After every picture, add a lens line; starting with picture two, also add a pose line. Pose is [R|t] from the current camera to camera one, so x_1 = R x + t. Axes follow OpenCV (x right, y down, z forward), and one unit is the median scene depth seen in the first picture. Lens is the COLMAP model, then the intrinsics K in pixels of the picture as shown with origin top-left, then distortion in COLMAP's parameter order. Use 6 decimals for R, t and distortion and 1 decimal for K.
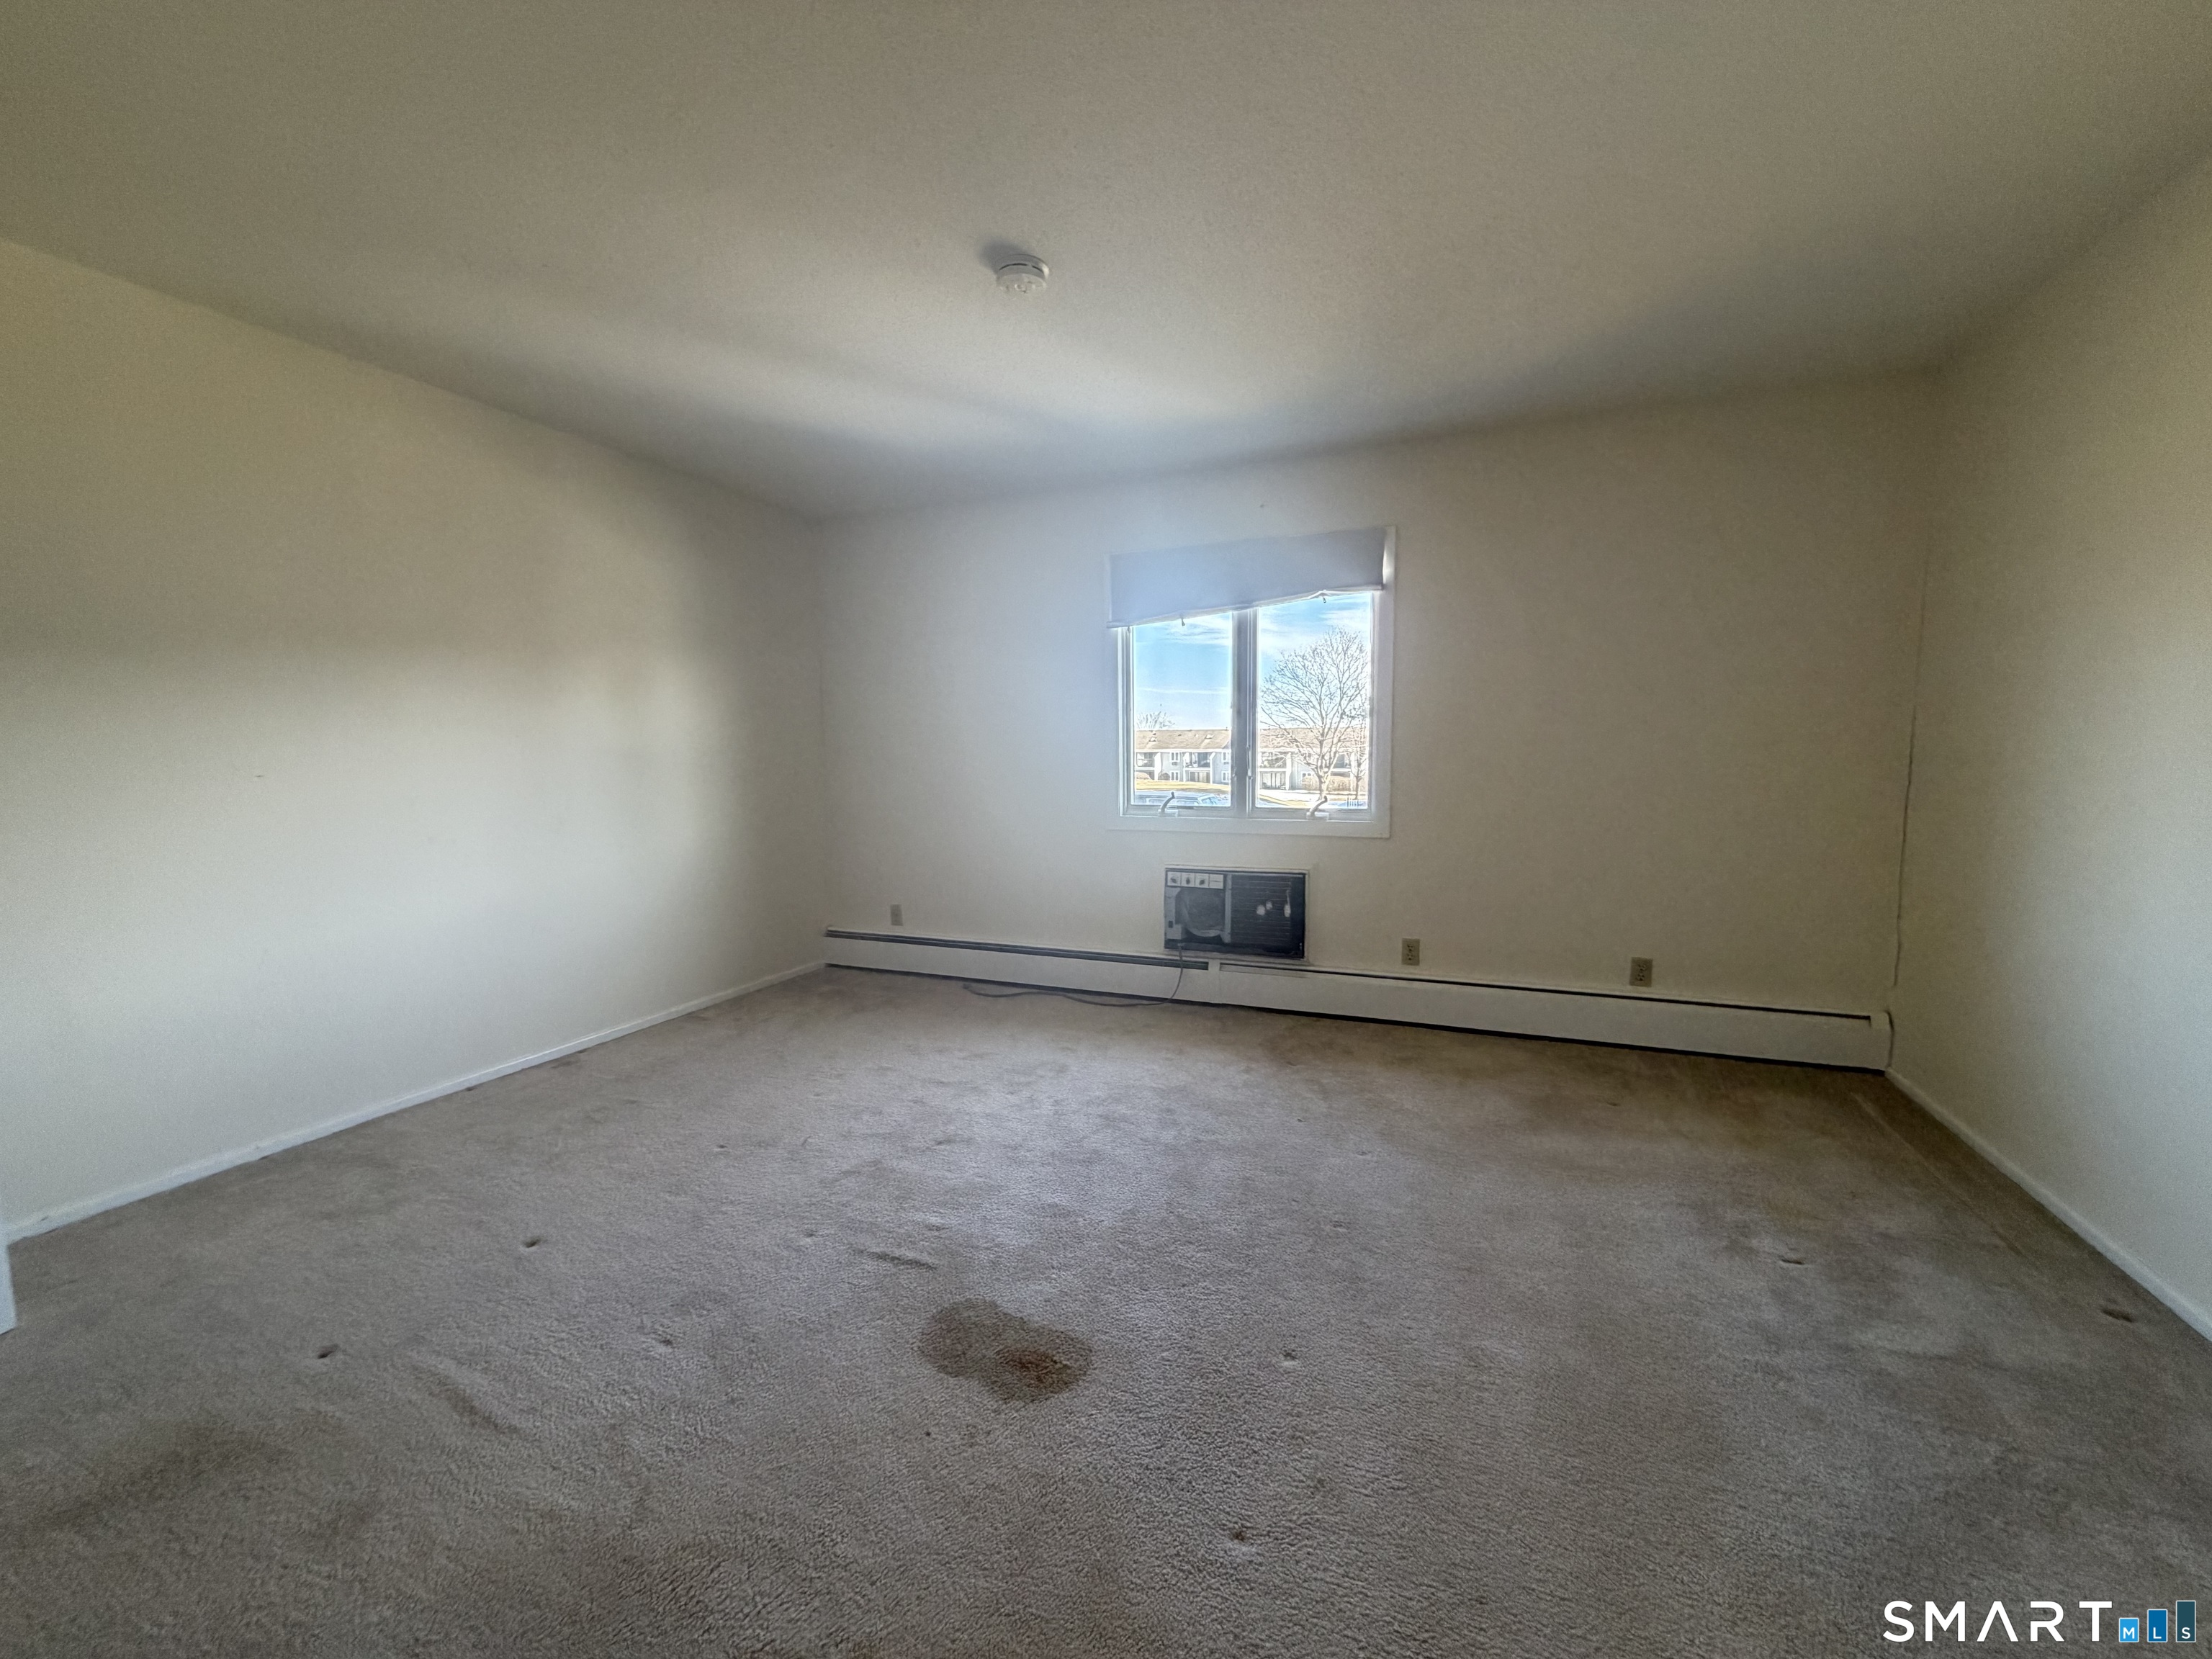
lens RADIAL K [[880.5, 0, 1107.2], [0, 880.5, 826.3], [0, 0, 1]] dist [0.007344, 0.000025]
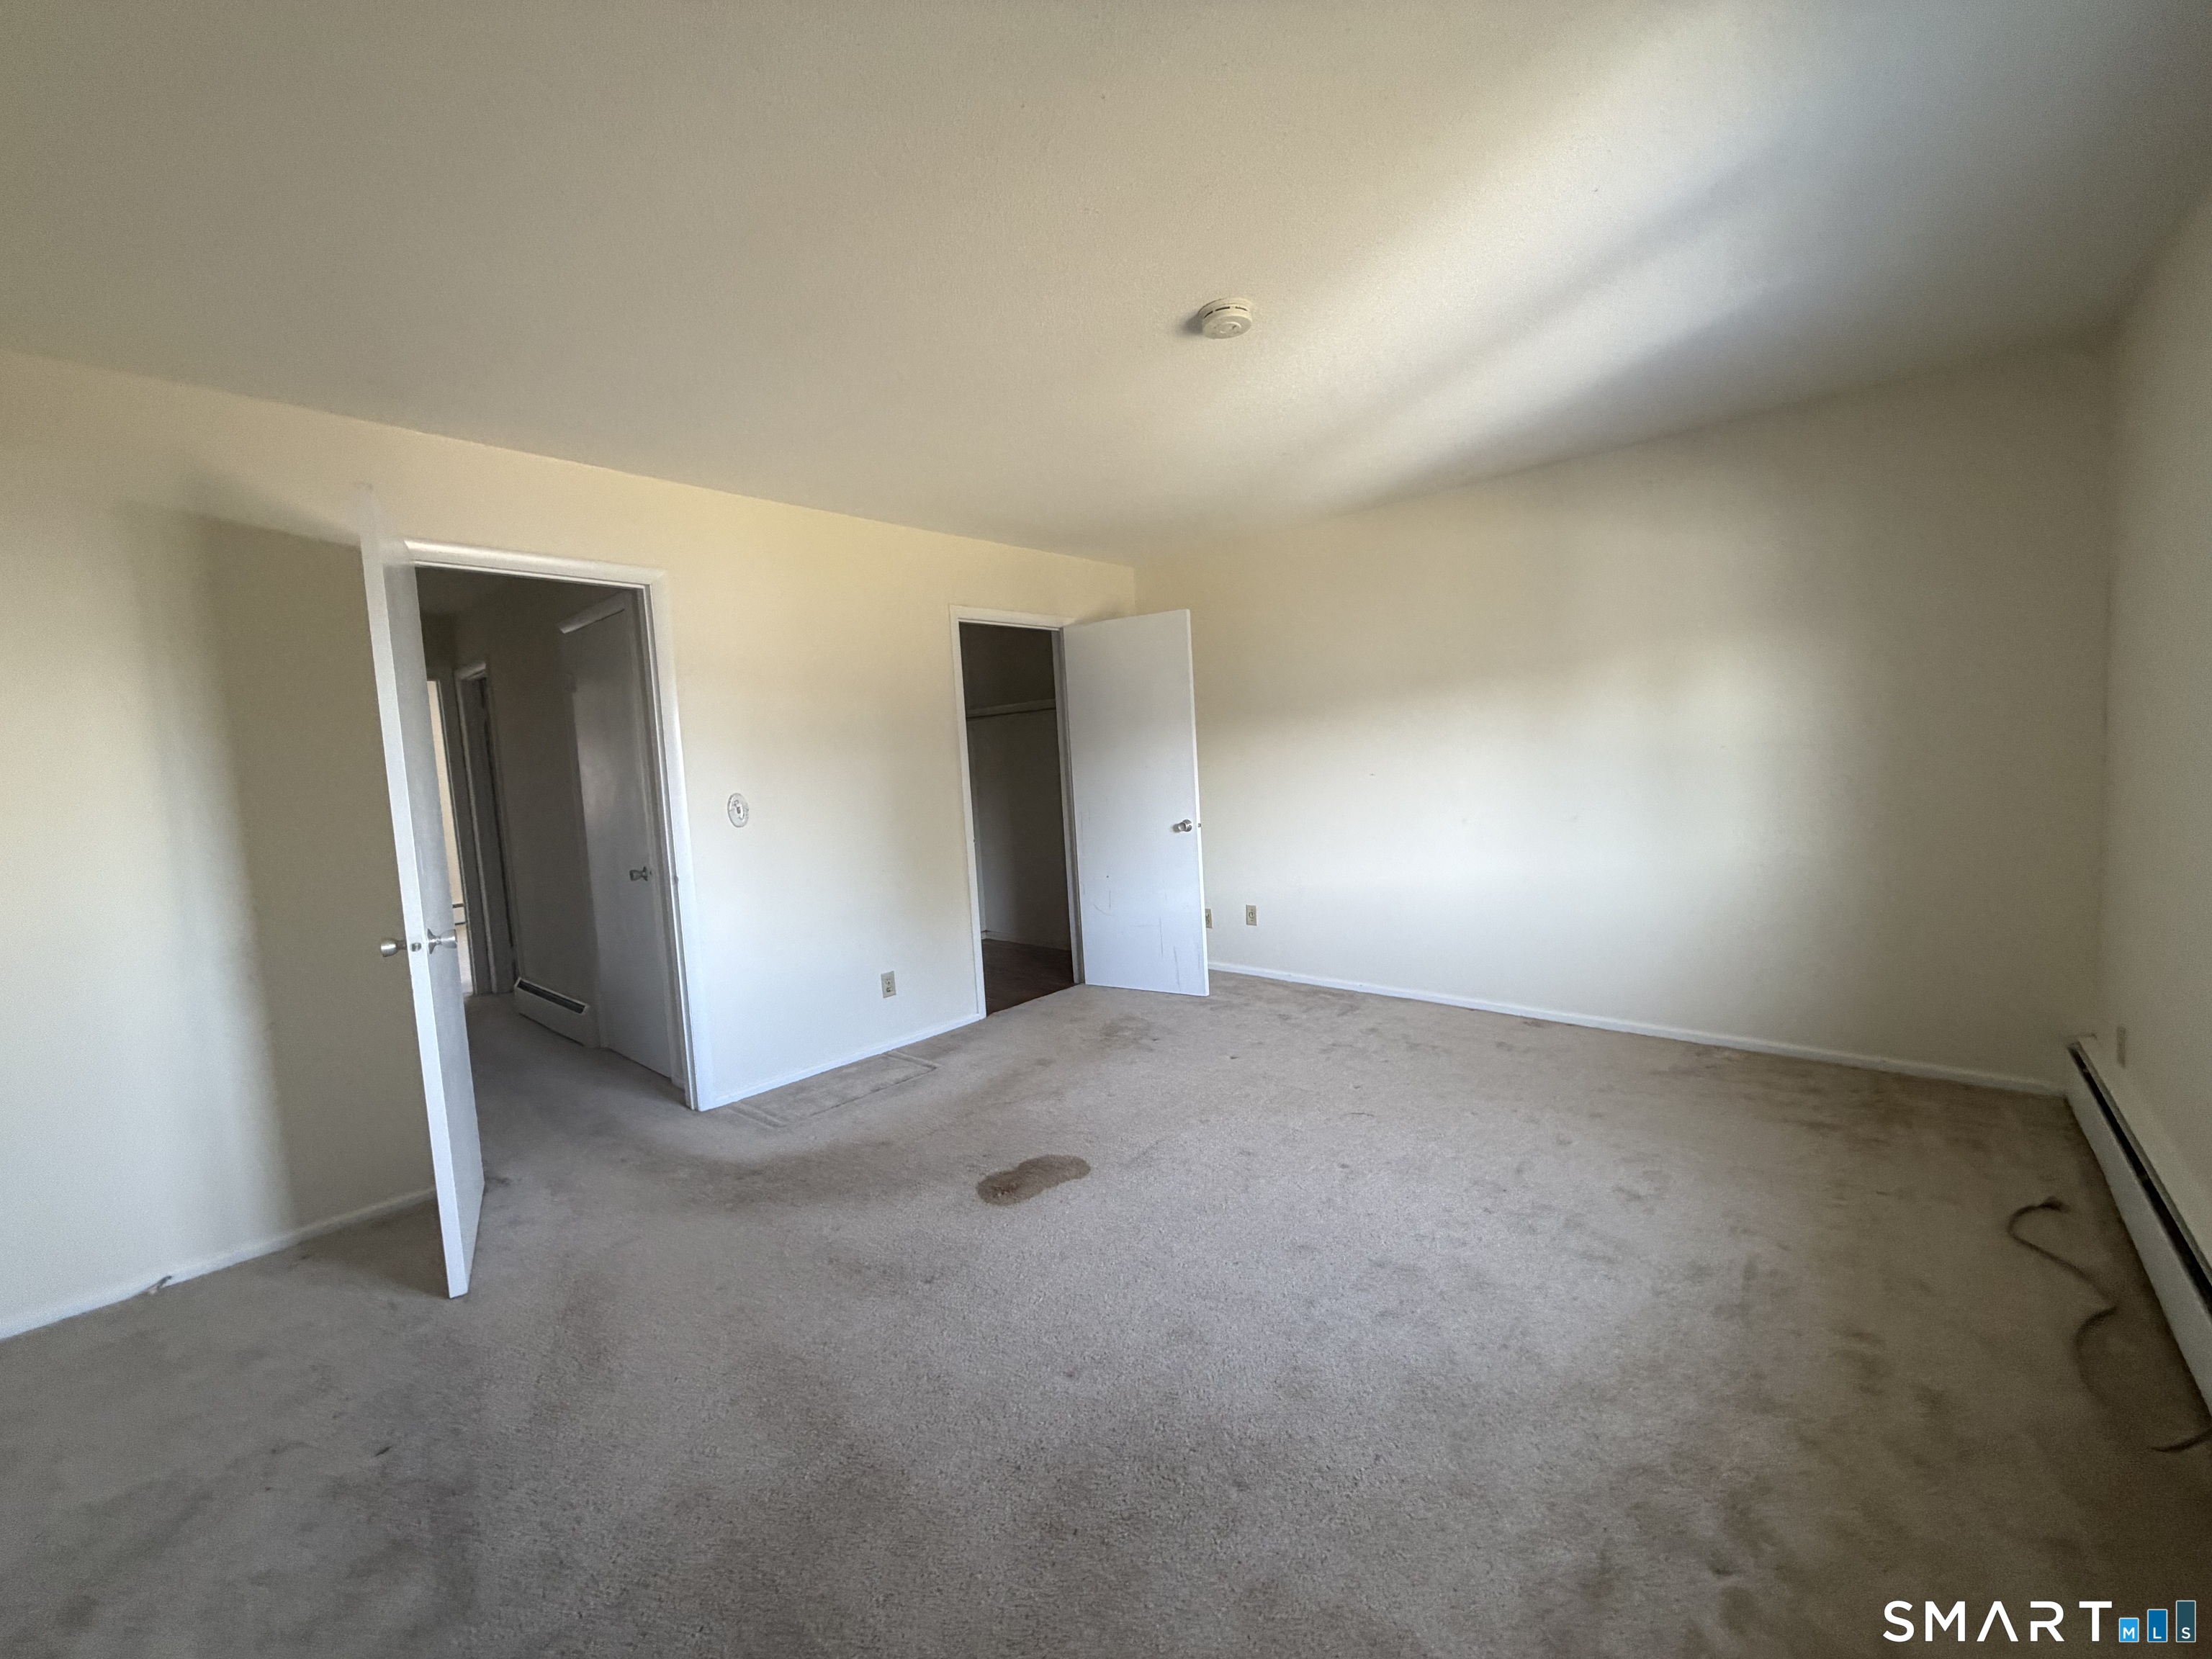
lens RADIAL K [[880.5, 0, 1105.0], [0, 880.5, 832.9], [0, 0, 1]] dist [0.007344, 0.000025]
pose [[-0.357117, 0.093546, -0.929363, 0.619684], [-0.024868, 0.993668, 0.109574, -0.091582], [0.933728, 0.062242, -0.352529, 0.831031]]
